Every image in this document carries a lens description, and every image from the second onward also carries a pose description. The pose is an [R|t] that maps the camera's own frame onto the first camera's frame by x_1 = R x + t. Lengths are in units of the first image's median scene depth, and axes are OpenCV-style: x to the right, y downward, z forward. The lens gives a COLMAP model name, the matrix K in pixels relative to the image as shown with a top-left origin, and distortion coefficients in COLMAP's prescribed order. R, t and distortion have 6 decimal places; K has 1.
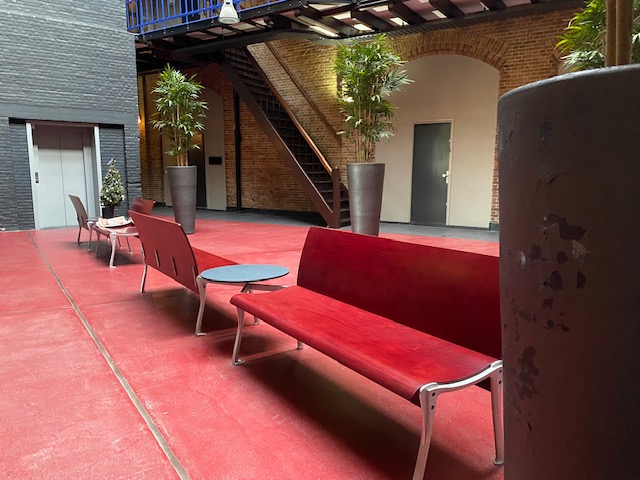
lens RADIAL K [[493.8, 0, 320.0], [0, 493.8, 240.0], [0, 0, 1]] dist [0.050303, -0.001199]
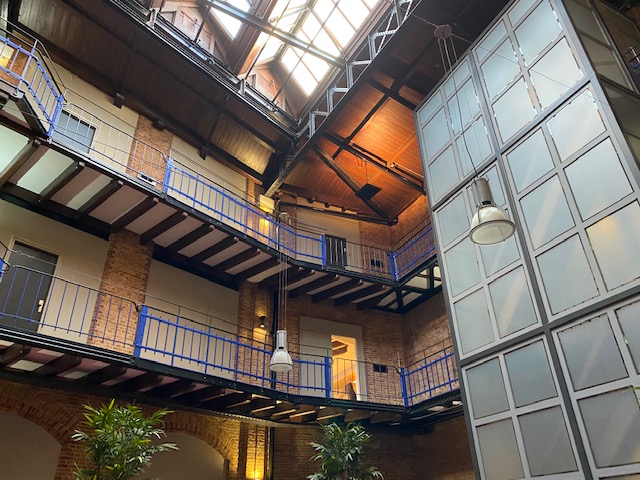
lens RADIAL K [[482.1, 0, 323.8], [0, 482.1, 242.0], [0, 0, 1]] dist [0.054446, -0.072721]
pose [[0.116915, 0.506391, 0.854342, -1.134184], [0.171023, 0.837125, -0.519590, -0.225411], [-0.978306, 0.206860, 0.011268, 0.945362]]
